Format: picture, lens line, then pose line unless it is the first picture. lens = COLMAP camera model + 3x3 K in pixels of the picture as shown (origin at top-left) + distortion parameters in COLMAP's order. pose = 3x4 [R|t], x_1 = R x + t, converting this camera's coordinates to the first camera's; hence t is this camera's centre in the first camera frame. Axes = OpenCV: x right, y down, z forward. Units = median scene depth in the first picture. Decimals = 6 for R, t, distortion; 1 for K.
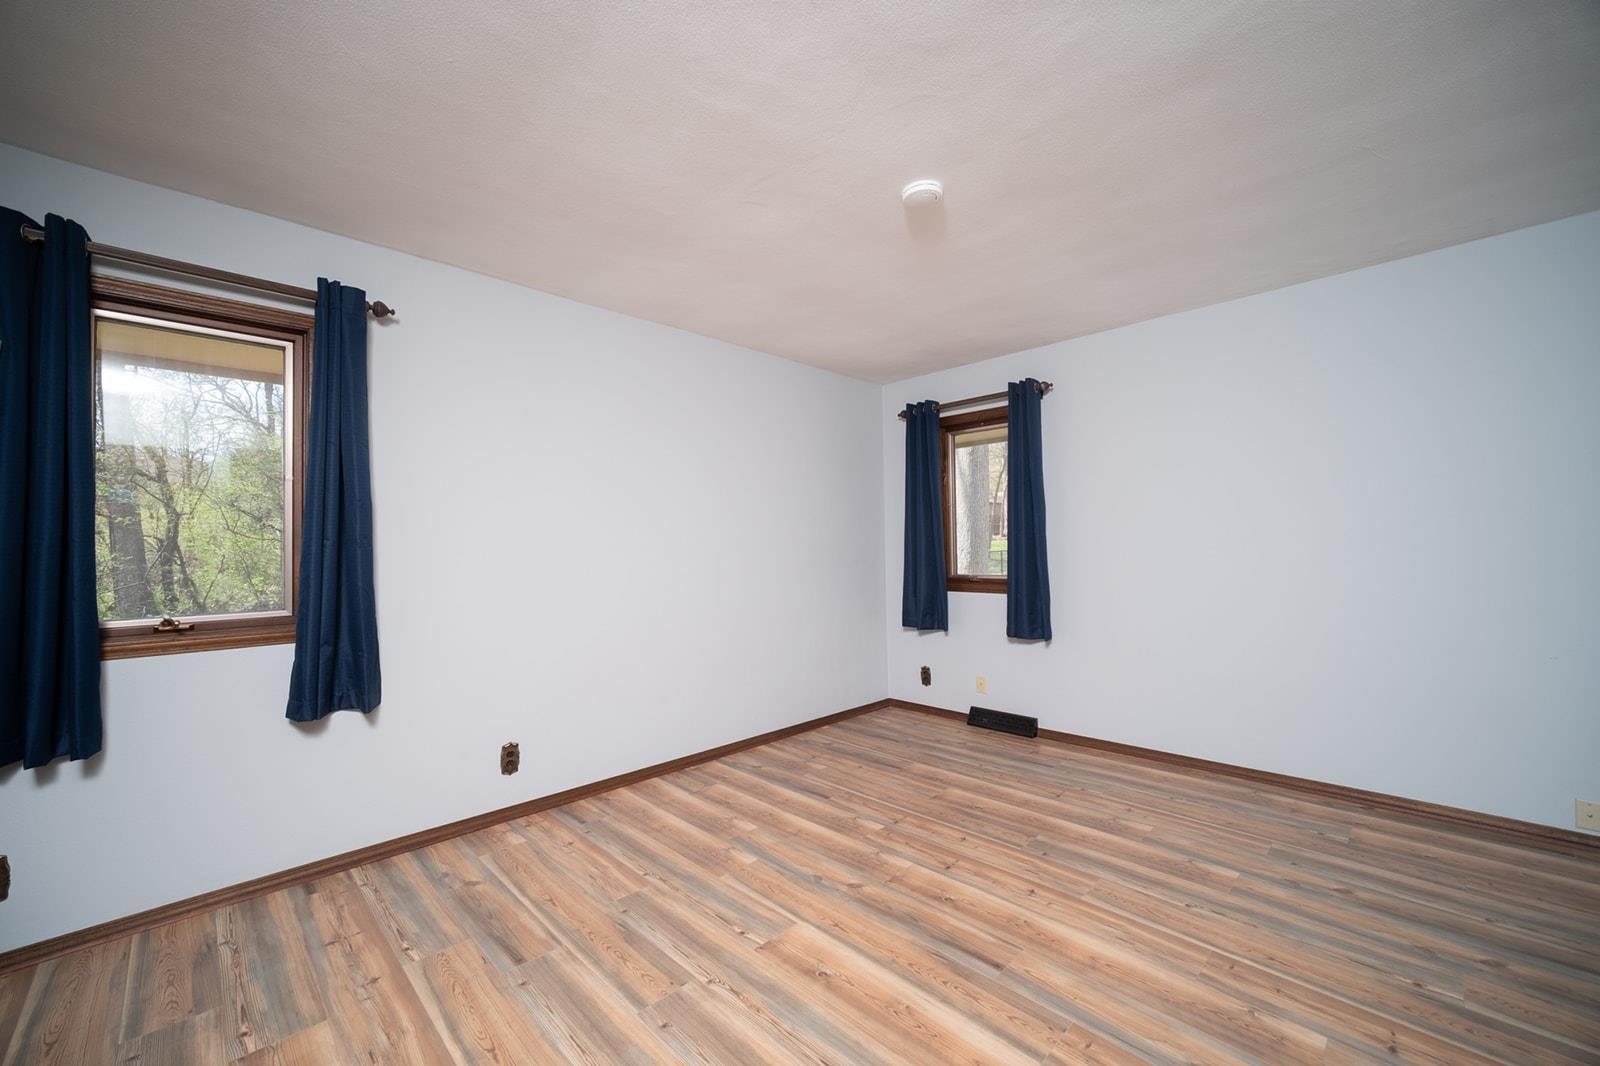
lens RADIAL K [[619.7, 0, 809.3], [0, 619.7, 539.0], [0, 0, 1]] dist [-0.000802, 0.000047]
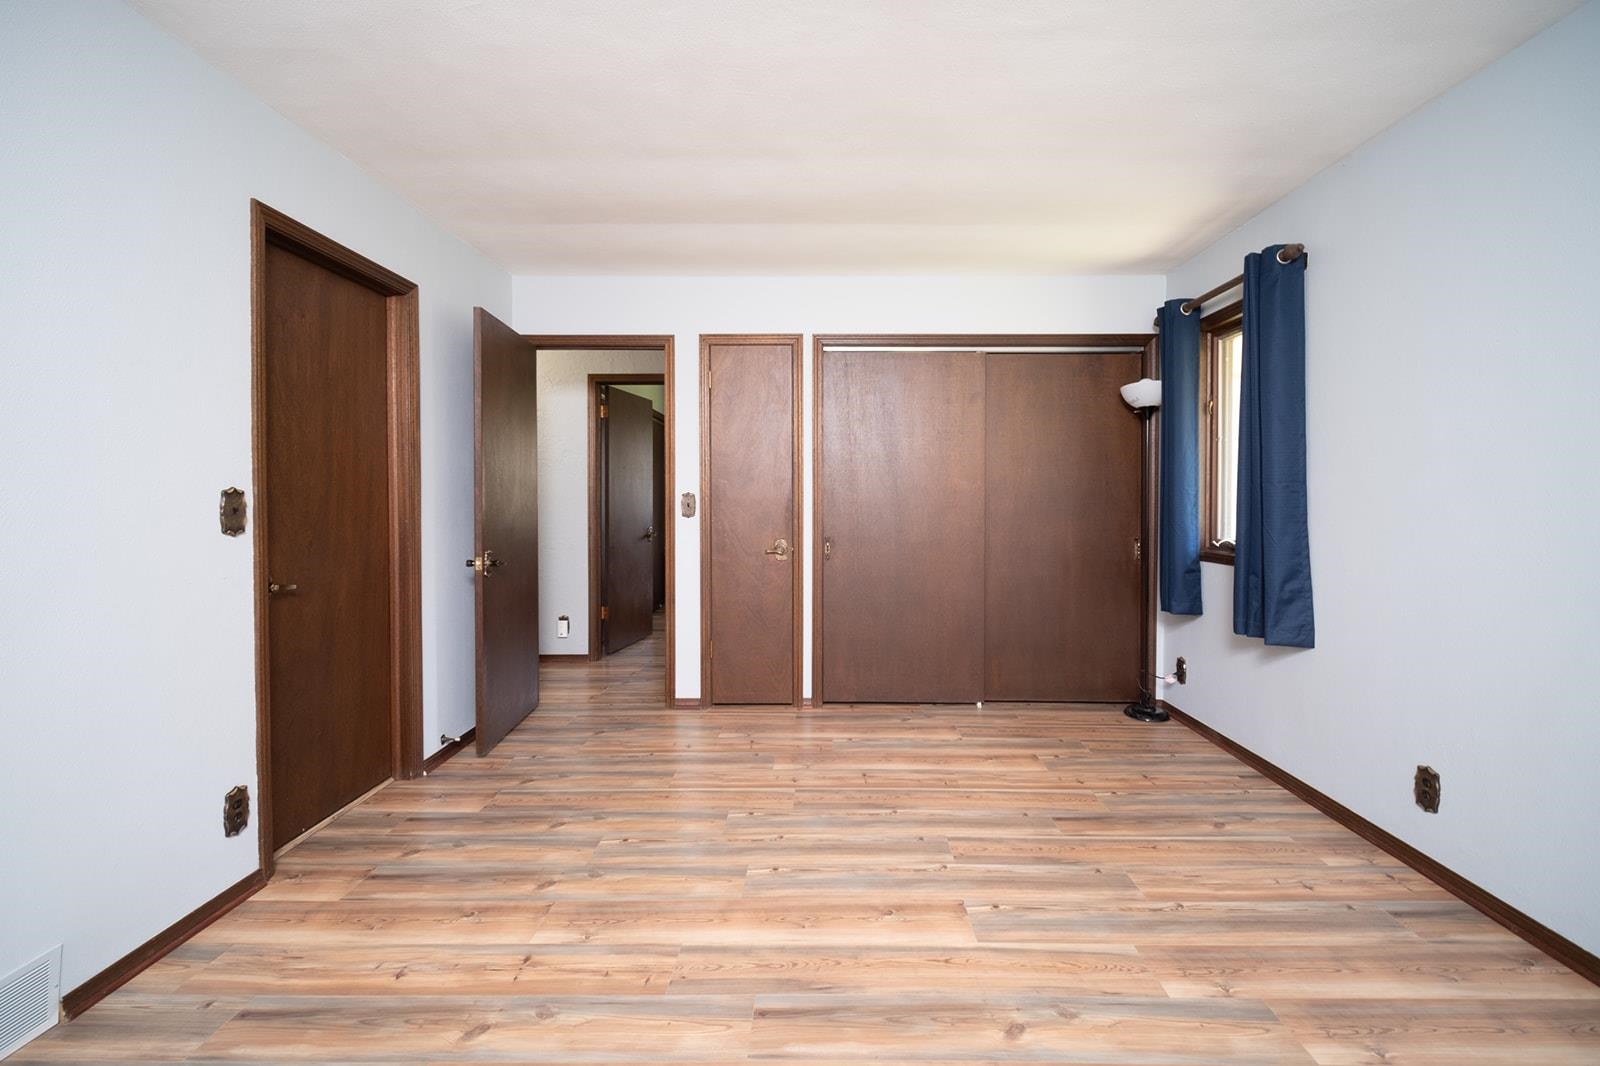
lens RADIAL K [[686.0, 0, 828.1], [0, 686.0, 529.9], [0, 0, 1]] dist [-0.001763, -0.000167]
pose [[-0.708589, 0.046853, -0.704064, 0.578464], [0.022407, 0.998784, 0.043914, 0.011785], [0.705265, 0.015341, -0.708778, 1.155743]]
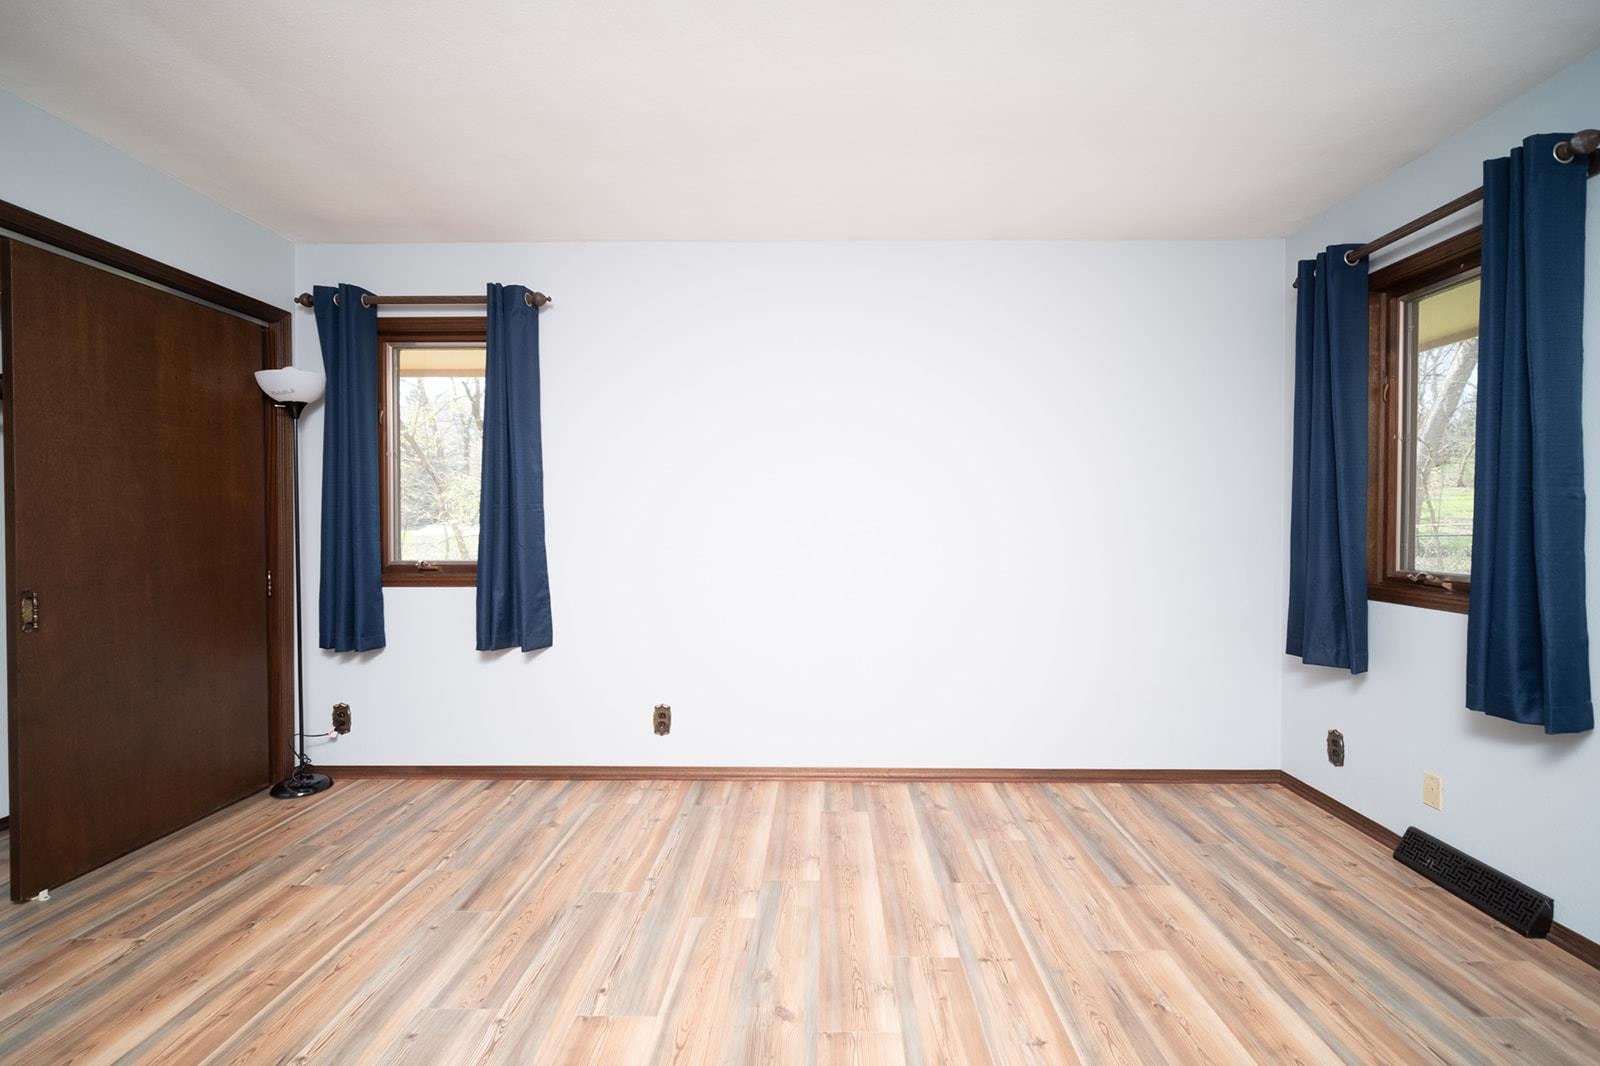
lens RADIAL K [[686.0, 0, 828.1], [0, 686.0, 529.9], [0, 0, 1]] dist [-0.001763, -0.000167]
pose [[0.707974, 0.027325, -0.705710, 0.533071], [0.000024, 0.999250, 0.038714, 0.001022], [0.706239, -0.027425, 0.707442, 0.442518]]
